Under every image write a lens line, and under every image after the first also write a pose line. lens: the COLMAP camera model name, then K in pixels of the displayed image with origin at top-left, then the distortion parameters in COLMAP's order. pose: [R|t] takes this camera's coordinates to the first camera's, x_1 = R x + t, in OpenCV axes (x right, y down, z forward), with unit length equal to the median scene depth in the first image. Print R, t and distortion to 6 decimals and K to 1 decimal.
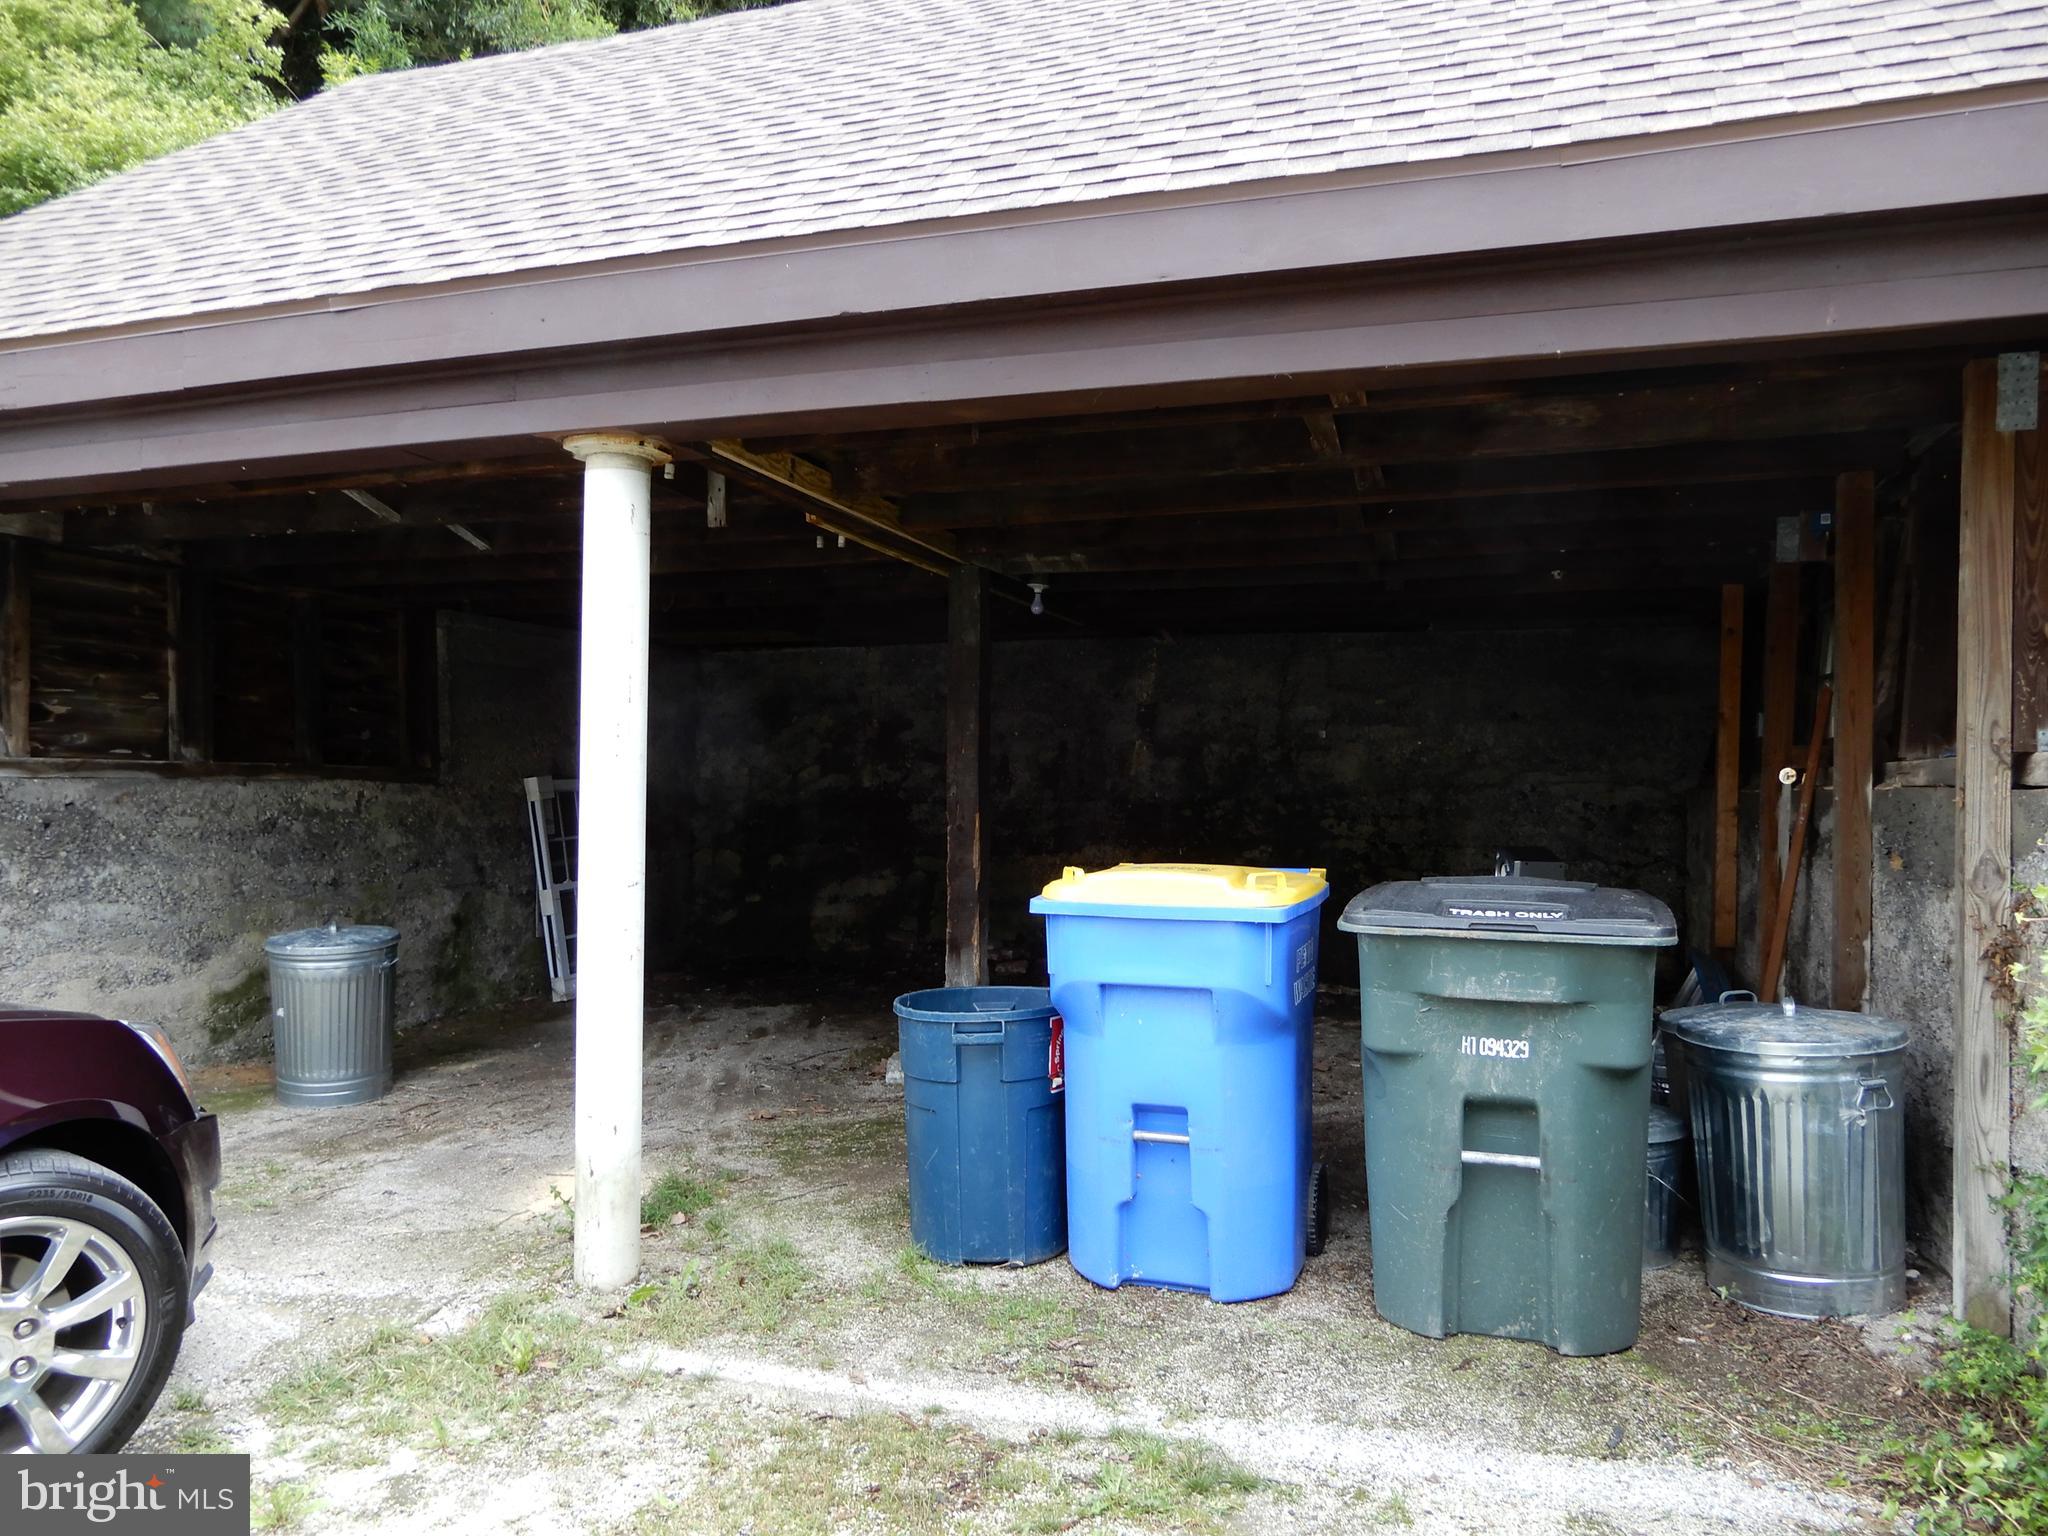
lens RADIAL K [[1435.1, 0, 1030.7], [0, 1435.1, 765.6], [0, 0, 1]] dist [-0.001082, 0.003475]
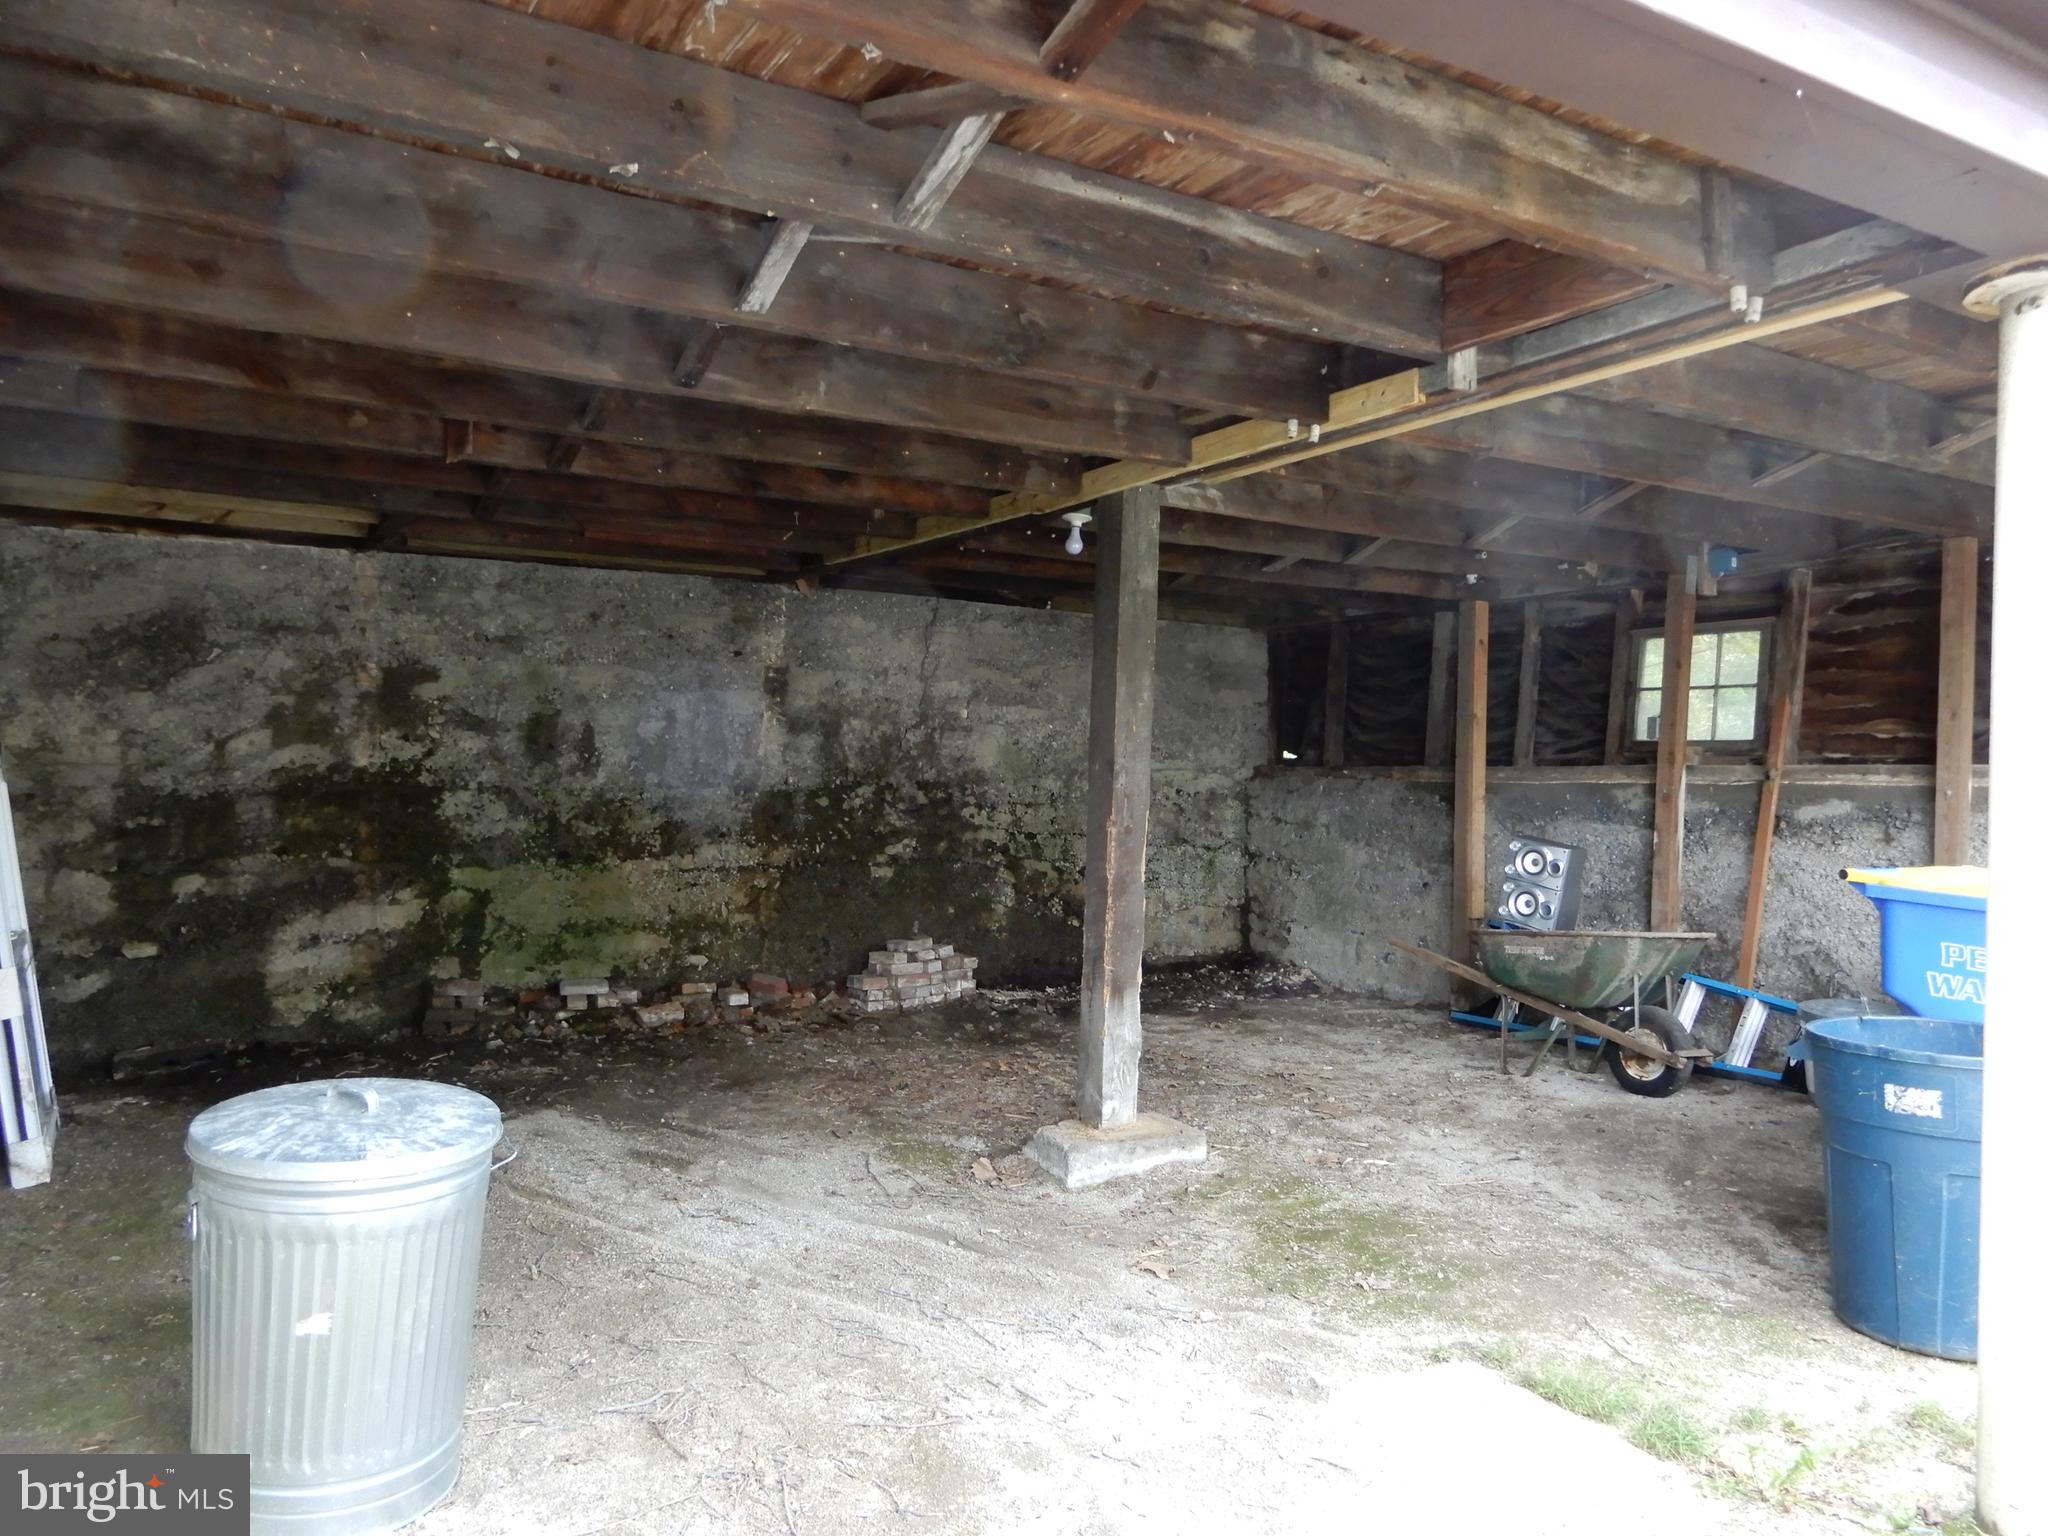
lens RADIAL K [[1435.1, 0, 1029.2], [0, 1435.1, 774.2], [0, 0, 1]] dist [-0.001082, 0.003475]
pose [[0.655862, 0.005581, 0.754860, -0.440121], [-0.022434, 0.999675, 0.012100, 0.004262], [-0.754548, -0.024871, 0.655774, 0.369501]]
